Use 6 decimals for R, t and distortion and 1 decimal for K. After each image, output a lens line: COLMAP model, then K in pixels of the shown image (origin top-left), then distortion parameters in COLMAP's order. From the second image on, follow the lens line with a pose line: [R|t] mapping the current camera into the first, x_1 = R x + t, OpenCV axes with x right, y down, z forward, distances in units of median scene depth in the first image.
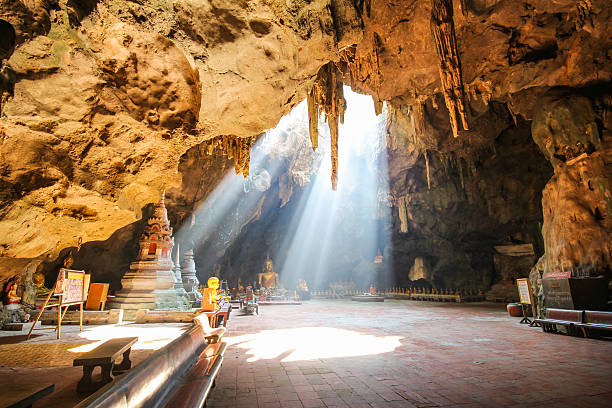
lens RADIAL K [[281.5, 0, 306.7], [0, 281.5, 209.6], [0, 0, 1]] dist [0.020090, -0.018090]
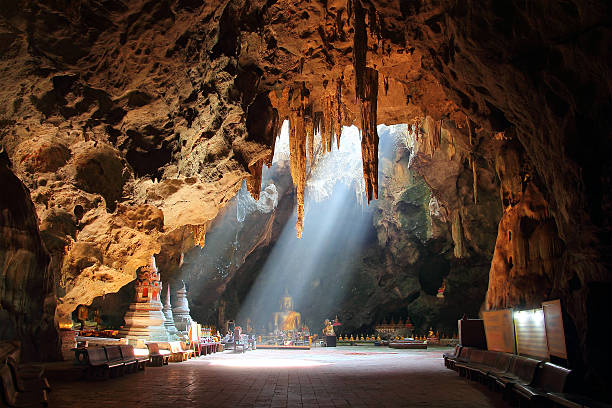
lens RADIAL K [[509.1, 0, 309.0], [0, 509.1, 206.0], [0, 0, 1]] dist [-0.133391, 0.000865]
pose [[0.981616, -0.033256, -0.187949, 0.516476], [0.037050, 0.999174, 0.016708, -0.224598], [0.187238, -0.023364, 0.982037, -0.889851]]
